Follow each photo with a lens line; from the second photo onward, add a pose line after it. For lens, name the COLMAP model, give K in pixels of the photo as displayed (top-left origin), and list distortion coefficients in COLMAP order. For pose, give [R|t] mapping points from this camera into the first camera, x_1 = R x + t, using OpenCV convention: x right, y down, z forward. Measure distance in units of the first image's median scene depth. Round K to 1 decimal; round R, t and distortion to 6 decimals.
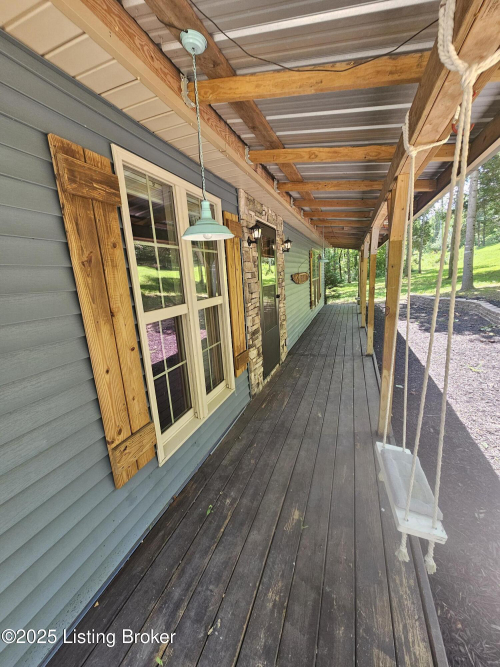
lens RADIAL K [[271.3, 0, 248.9], [0, 271.3, 334.2], [0, 0, 1]] dist [0.001215, 0.000775]
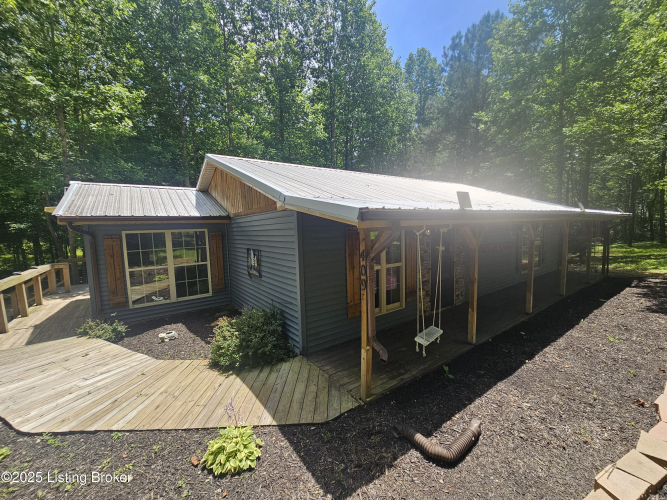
lens RADIAL K [[271.3, 0, 336.1], [0, 271.3, 255.7], [0, 0, 1]] dist [0.001215, 0.000775]
pose [[0.830500, 0.093643, -0.549091, 0.559852], [-0.139556, 0.989308, -0.042359, -0.023587], [0.539253, 0.111807, 0.834689, -0.949209]]
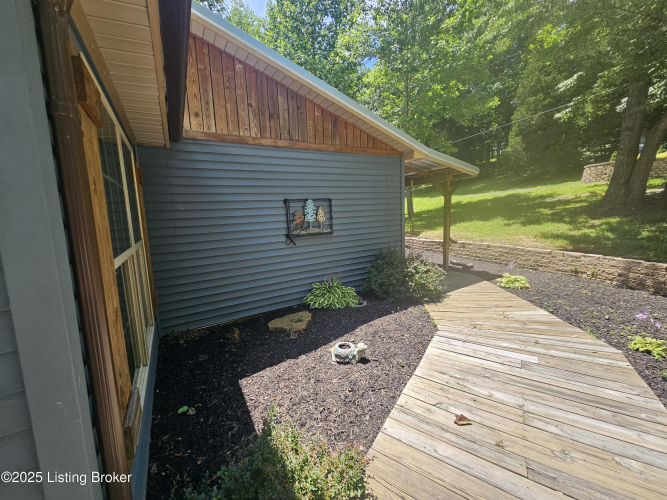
lens RADIAL K [[271.3, 0, 333.2], [0, 271.3, 249.1], [0, 0, 1]] dist [0.001215, 0.000775]
pose [[0.624647, -0.066955, 0.778032, -2.028155], [0.173598, 0.983293, -0.054754, 0.282611], [-0.761367, 0.169267, 0.625834, -0.585612]]
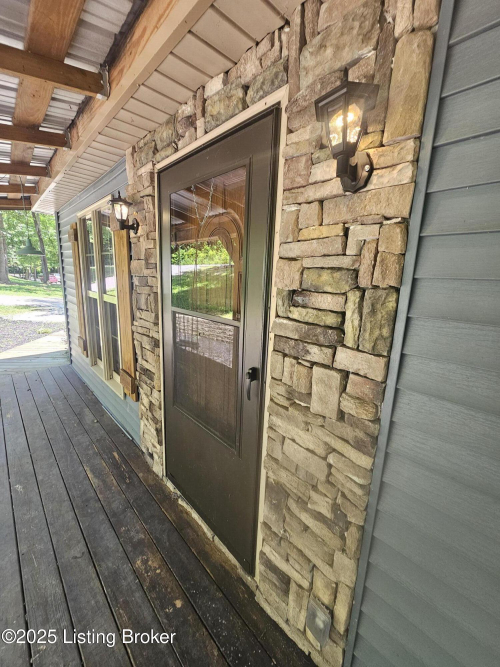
lens RADIAL K [[271.3, 0, 247.4], [0, 271.3, 335.3], [0, 0, 1]] dist [0.001215, 0.000775]
pose [[-0.444999, 0.229461, -0.865635, 0.460670], [-0.205579, 0.914627, 0.348130, -0.366677], [0.871615, 0.332874, -0.359836, 1.465011]]
